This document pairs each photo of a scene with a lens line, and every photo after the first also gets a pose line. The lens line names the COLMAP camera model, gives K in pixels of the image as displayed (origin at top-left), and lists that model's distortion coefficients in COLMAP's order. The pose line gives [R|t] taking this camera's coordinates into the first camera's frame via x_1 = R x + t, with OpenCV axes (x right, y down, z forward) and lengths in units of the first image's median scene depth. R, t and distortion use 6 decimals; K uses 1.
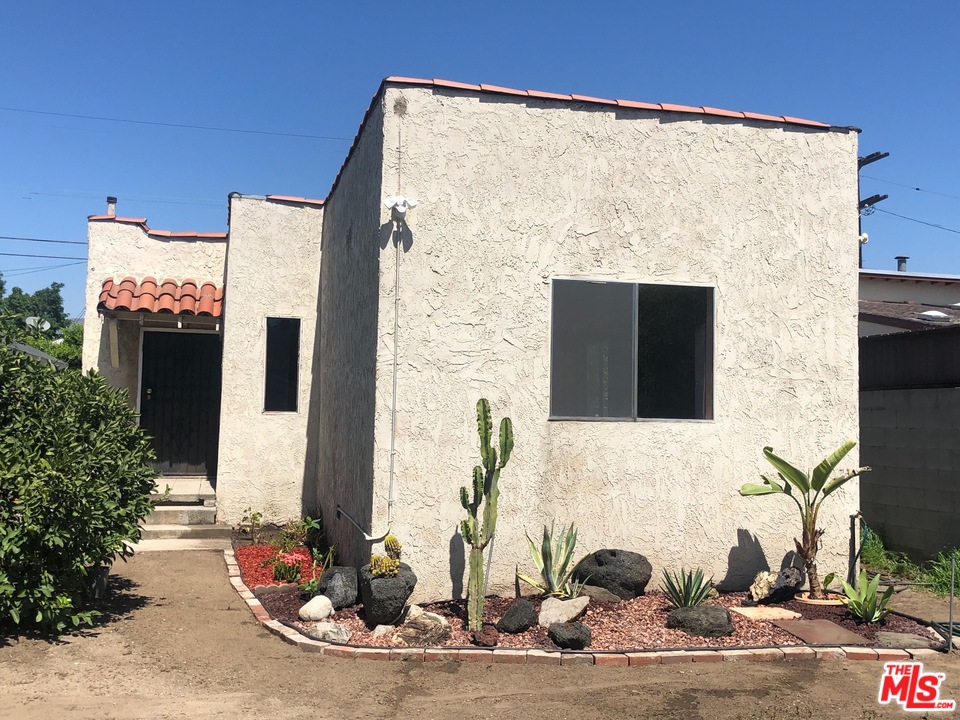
lens RADIAL K [[964.7, 0, 481.0], [0, 964.7, 378.8], [0, 0, 1]] dist [0.097060, -0.194226]
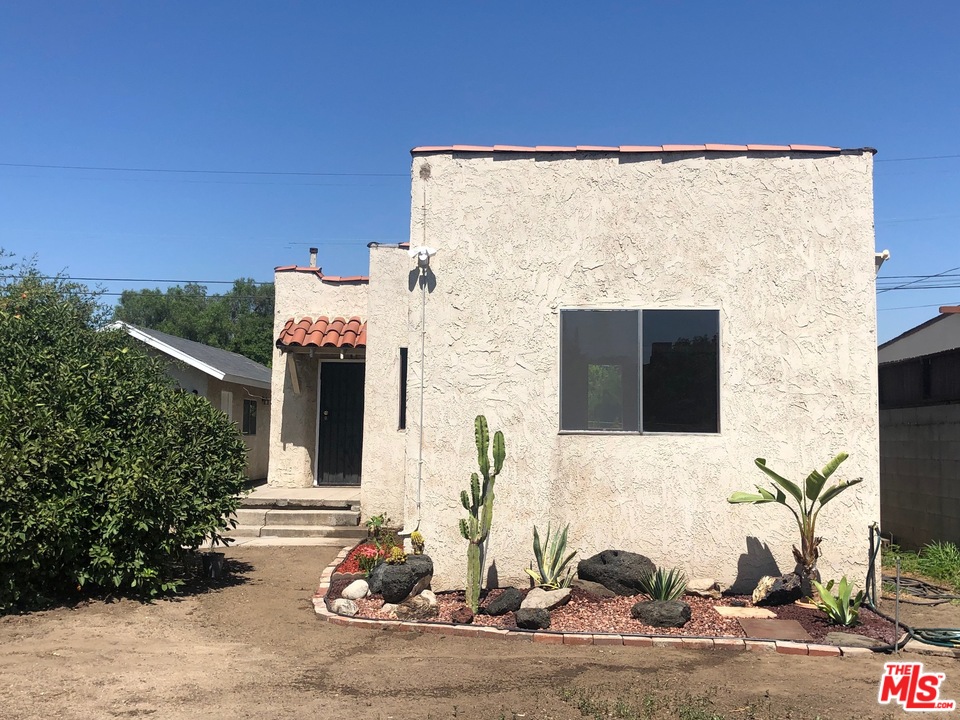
lens RADIAL K [[964.7, 0, 481.0], [0, 964.7, 378.8], [0, 0, 1]] dist [0.097060, -0.194226]
pose [[0.956134, -0.022476, -0.292065, 0.314200], [0.016261, 0.999587, -0.023688, 0.003497], [0.292476, 0.017899, 0.956105, -0.109602]]
